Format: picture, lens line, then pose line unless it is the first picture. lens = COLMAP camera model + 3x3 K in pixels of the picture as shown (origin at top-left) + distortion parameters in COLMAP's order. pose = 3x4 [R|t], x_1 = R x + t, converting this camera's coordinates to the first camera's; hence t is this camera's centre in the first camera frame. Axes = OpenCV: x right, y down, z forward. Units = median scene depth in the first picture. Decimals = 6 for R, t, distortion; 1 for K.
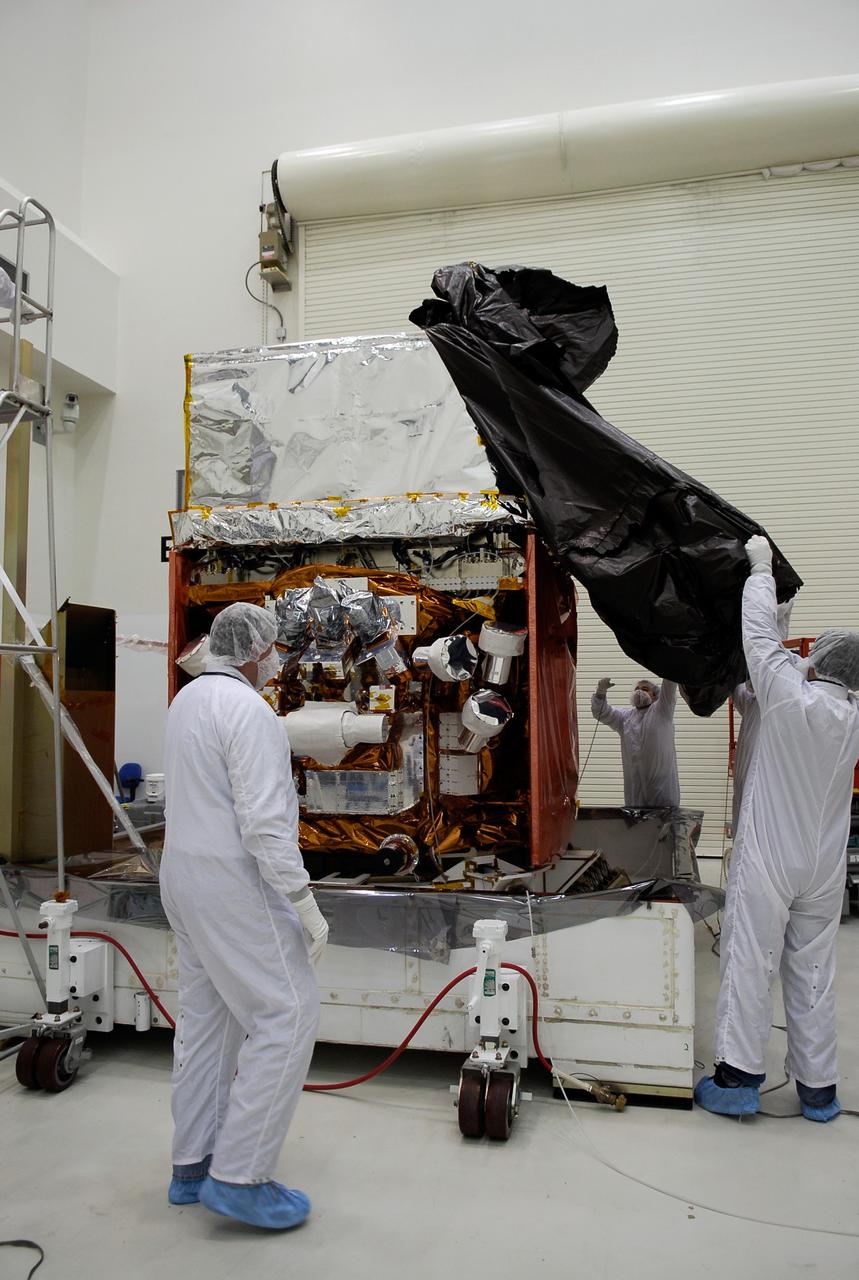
lens RADIAL K [[962.9, 0, 436.6], [0, 962.9, 643.0], [0, 0, 1]] dist [-0.027739, -0.017999]
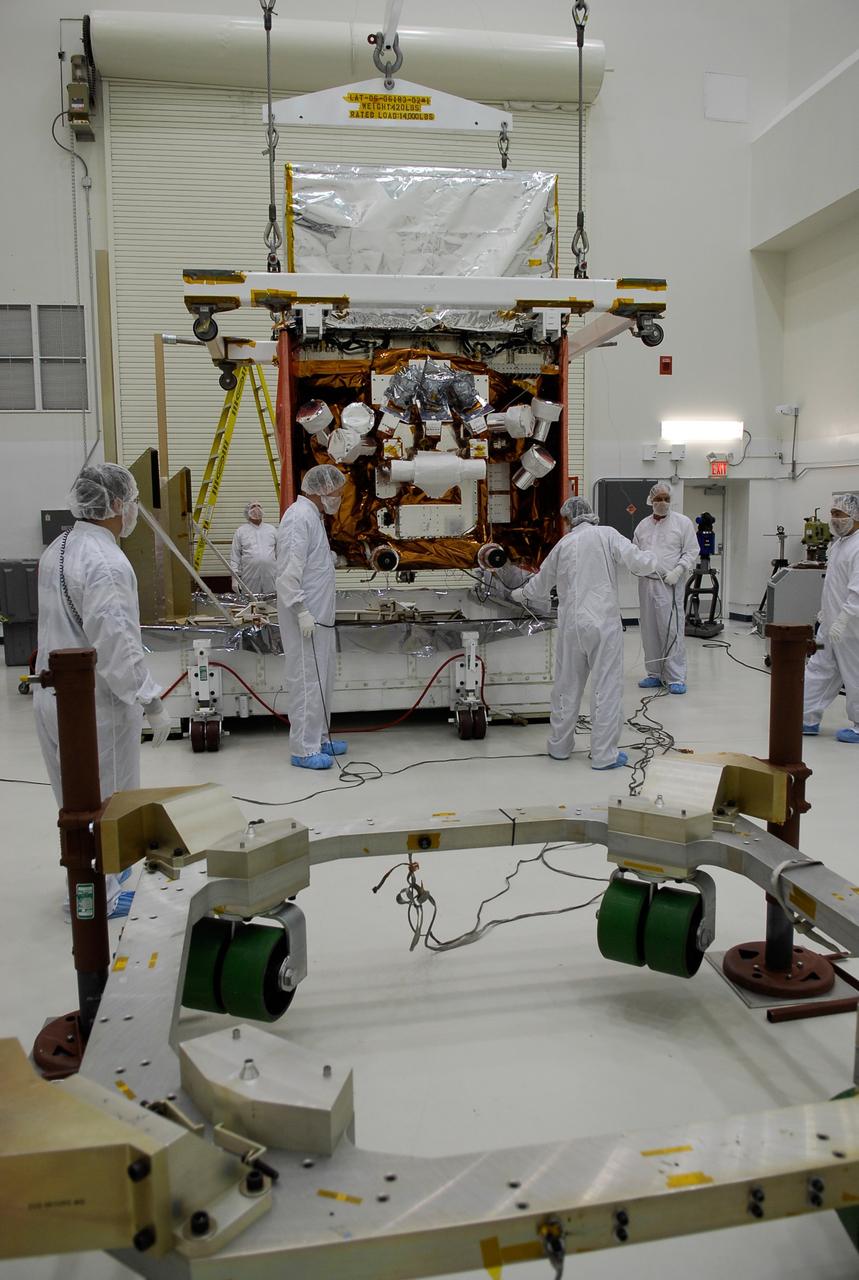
lens RADIAL K [[962.9, 0, 437.2], [0, 962.9, 639.8], [0, 0, 1]] dist [-0.027739, -0.017999]
pose [[0.924813, -0.050997, 0.376989, -0.542831], [-0.017590, 0.984182, 0.176287, -0.019947], [-0.380016, -0.169664, 0.909286, -0.530325]]
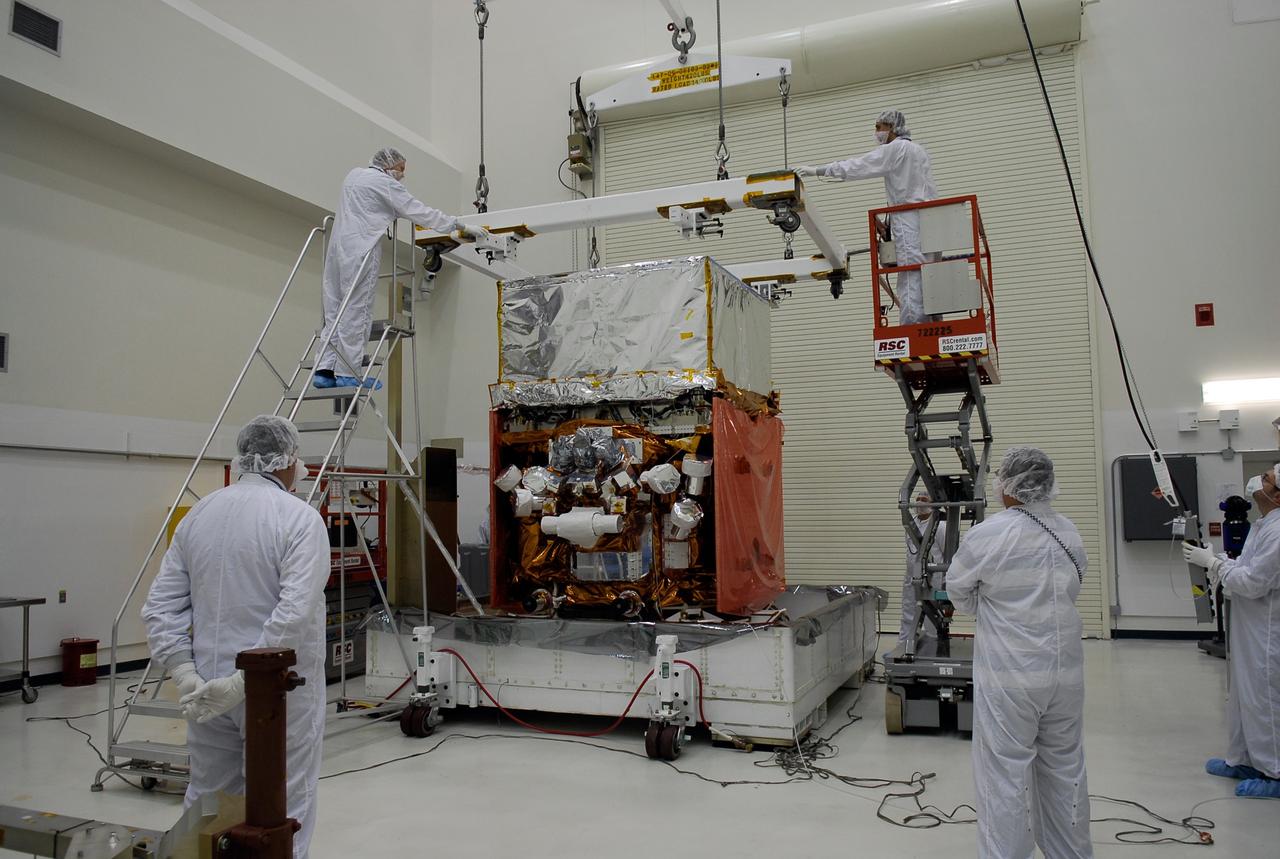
lens RADIAL K [[962.9, 0, 631.9], [0, 962.9, 438.7], [0, 0, 1]] dist [-0.027739, -0.017999]
pose [[0.987313, -0.019804, -0.157543, 0.204380], [0.017684, 0.999733, -0.014849, -0.025388], [0.157795, 0.011874, 0.987400, -0.525779]]
